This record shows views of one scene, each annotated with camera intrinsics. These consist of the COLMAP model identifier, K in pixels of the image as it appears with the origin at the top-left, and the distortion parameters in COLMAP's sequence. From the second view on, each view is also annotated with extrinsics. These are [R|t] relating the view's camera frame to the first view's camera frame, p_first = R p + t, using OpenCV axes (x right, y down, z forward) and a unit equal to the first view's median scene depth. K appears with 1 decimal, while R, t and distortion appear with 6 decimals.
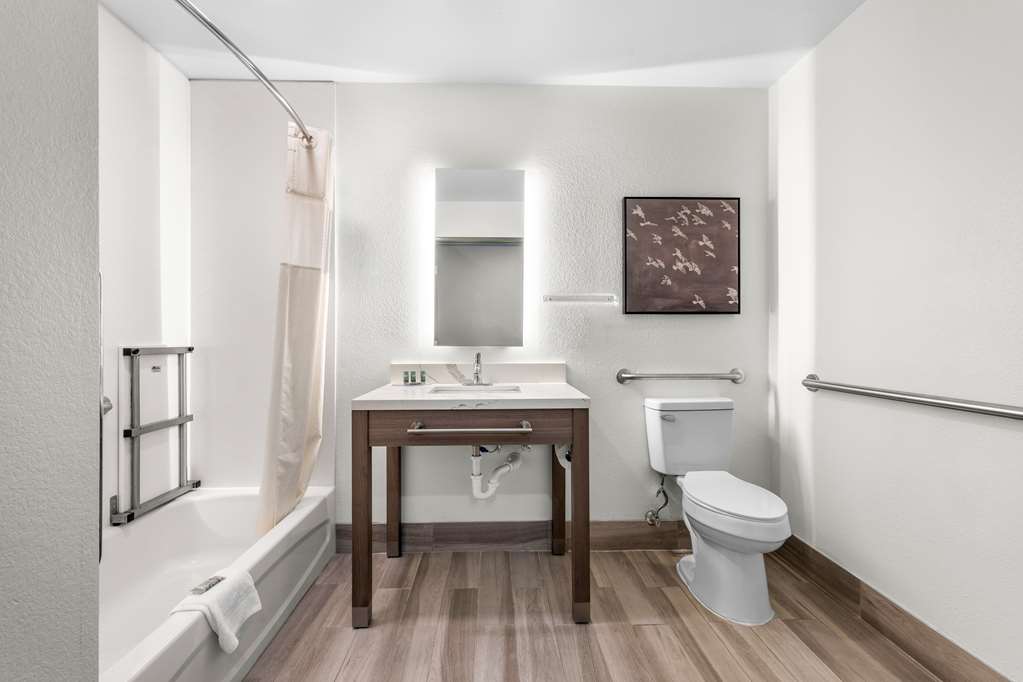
lens RADIAL K [[439.3, 0, 519.1], [0, 439.3, 340.1], [0, 0, 1]] dist [-0.004457, -0.001820]
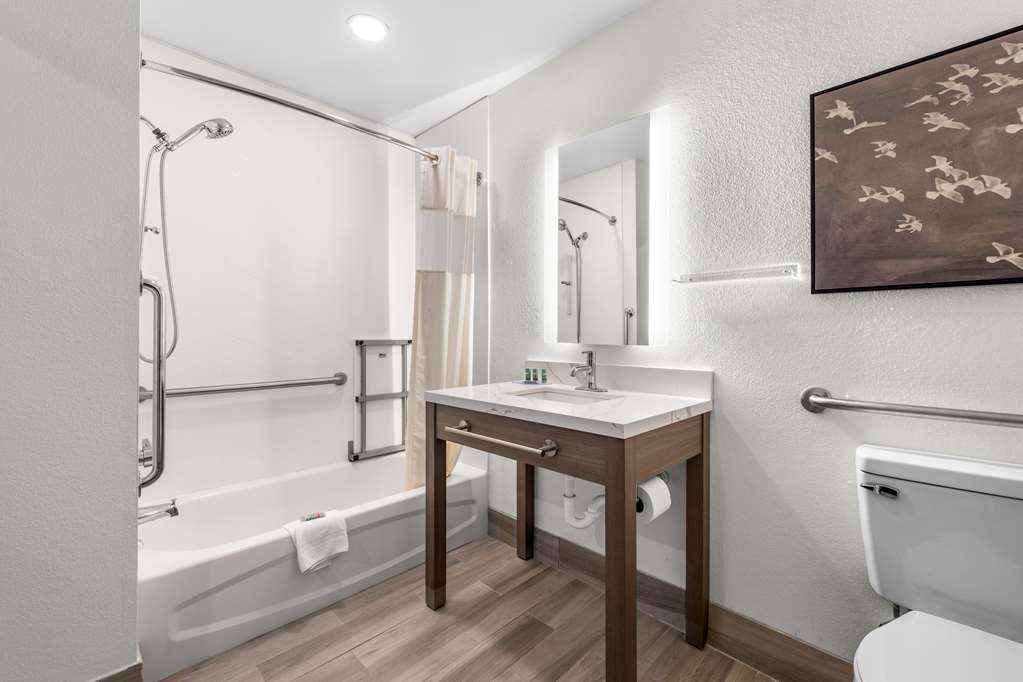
lens RADIAL K [[439.3, 0, 515.4], [0, 439.3, 332.7], [0, 0, 1]] dist [-0.004457, -0.001820]
pose [[0.673622, 0.001563, -0.739074, 0.418687], [-0.003905, 0.999991, -0.001444, -0.005446], [0.739066, 0.003858, 0.673623, 0.324839]]
